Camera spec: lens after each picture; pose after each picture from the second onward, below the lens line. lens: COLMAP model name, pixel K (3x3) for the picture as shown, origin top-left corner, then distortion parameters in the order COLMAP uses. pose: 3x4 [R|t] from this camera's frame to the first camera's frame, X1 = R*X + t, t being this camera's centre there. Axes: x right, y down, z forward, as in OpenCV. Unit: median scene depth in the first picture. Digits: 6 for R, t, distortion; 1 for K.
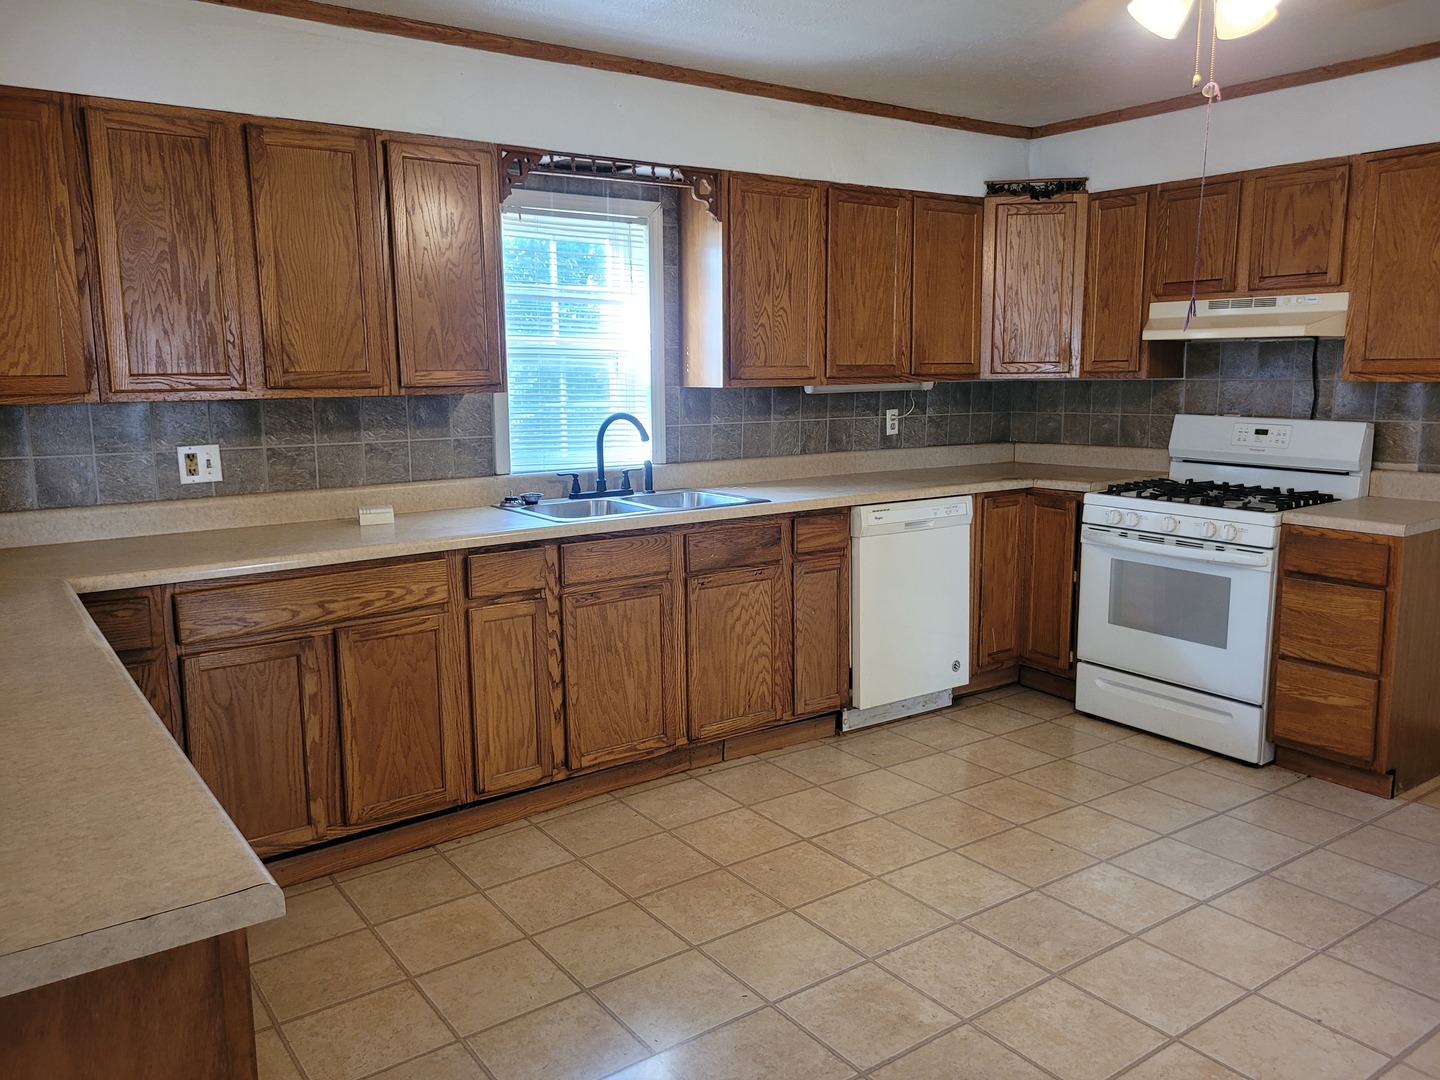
lens RADIAL K [[1089.0, 0, 718.6], [0, 1089.0, 539.7], [0, 0, 1]] dist [0.016544, -0.006343]
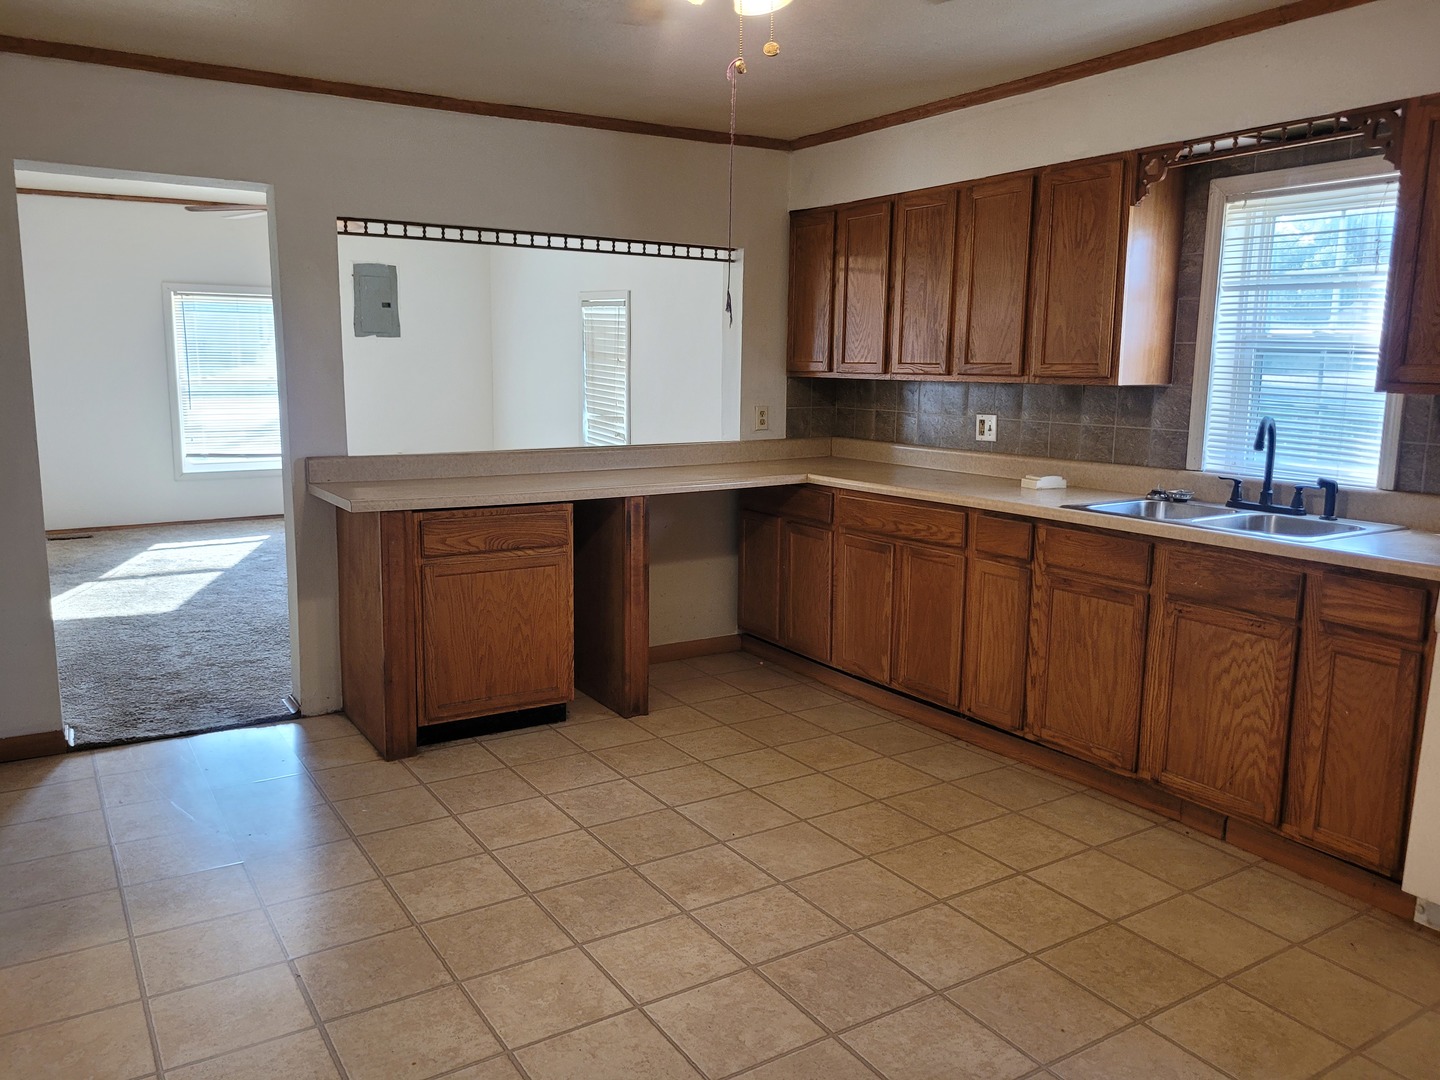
lens RADIAL K [[1089.0, 0, 722.0], [0, 1089.0, 537.0], [0, 0, 1]] dist [0.016544, -0.006343]
pose [[-0.048474, 0.170126, -0.984229, 0.820672], [-0.165381, 0.970420, 0.175884, -0.106257], [0.985038, 0.171298, -0.018905, 0.614144]]
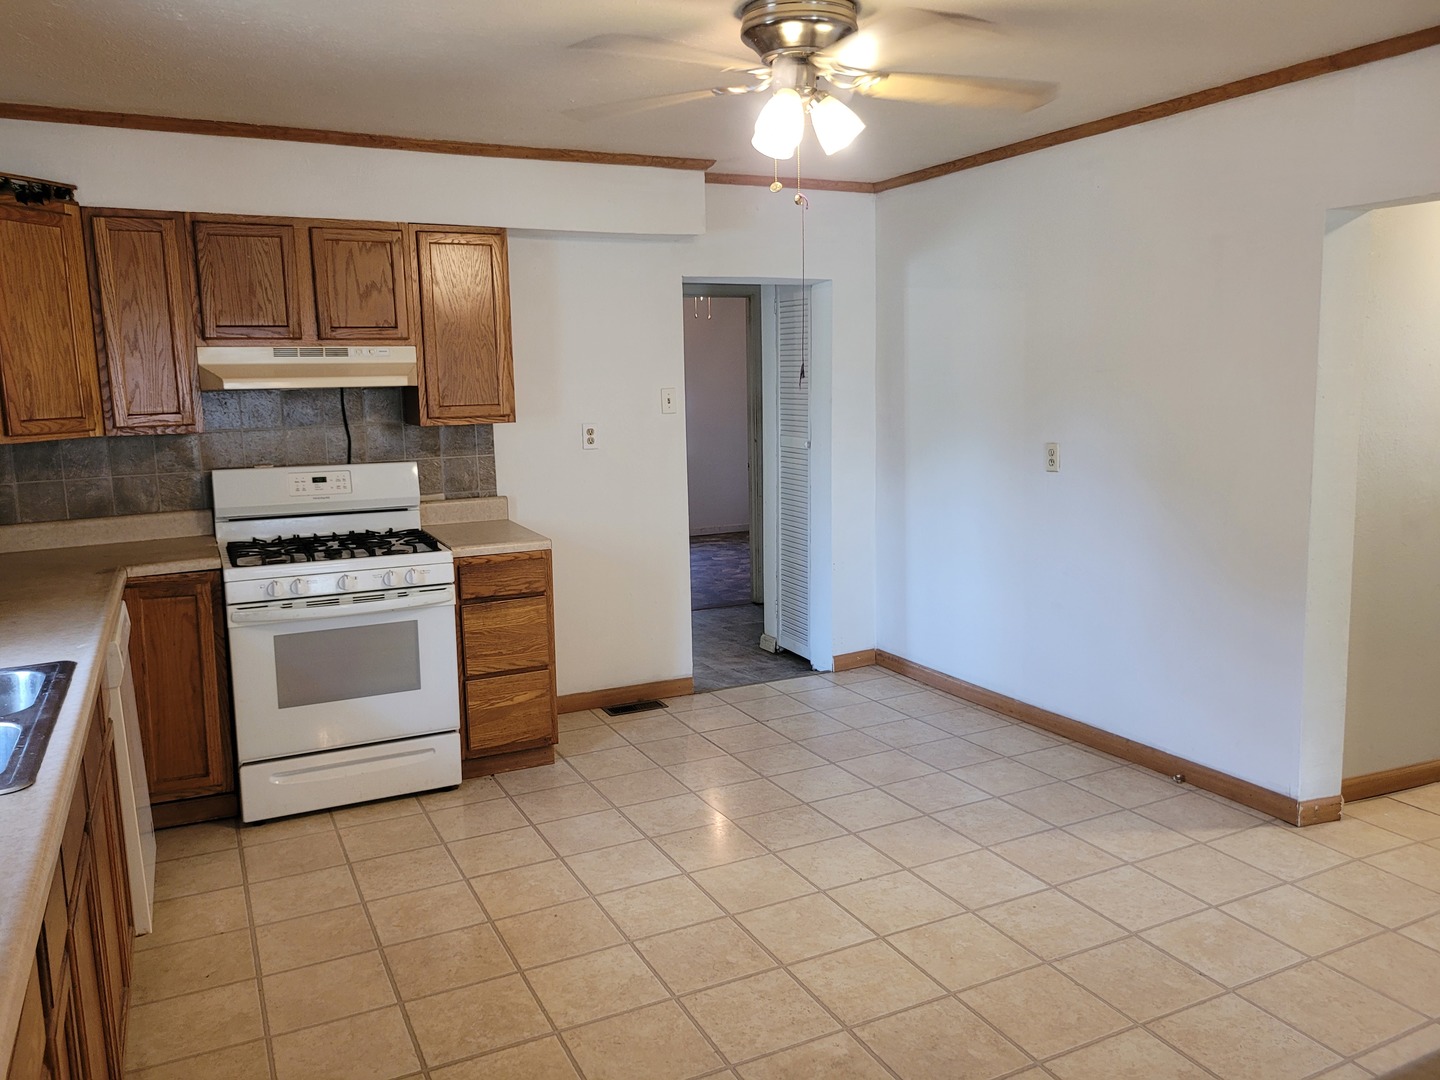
lens RADIAL K [[1089.0, 0, 721.7], [0, 1089.0, 535.0], [0, 0, 1]] dist [0.016544, -0.006343]
pose [[0.159617, -0.141700, 0.976956, -0.478966], [0.175026, 0.978028, 0.113260, -0.109730], [-0.971539, 0.152915, 0.180911, 0.527266]]
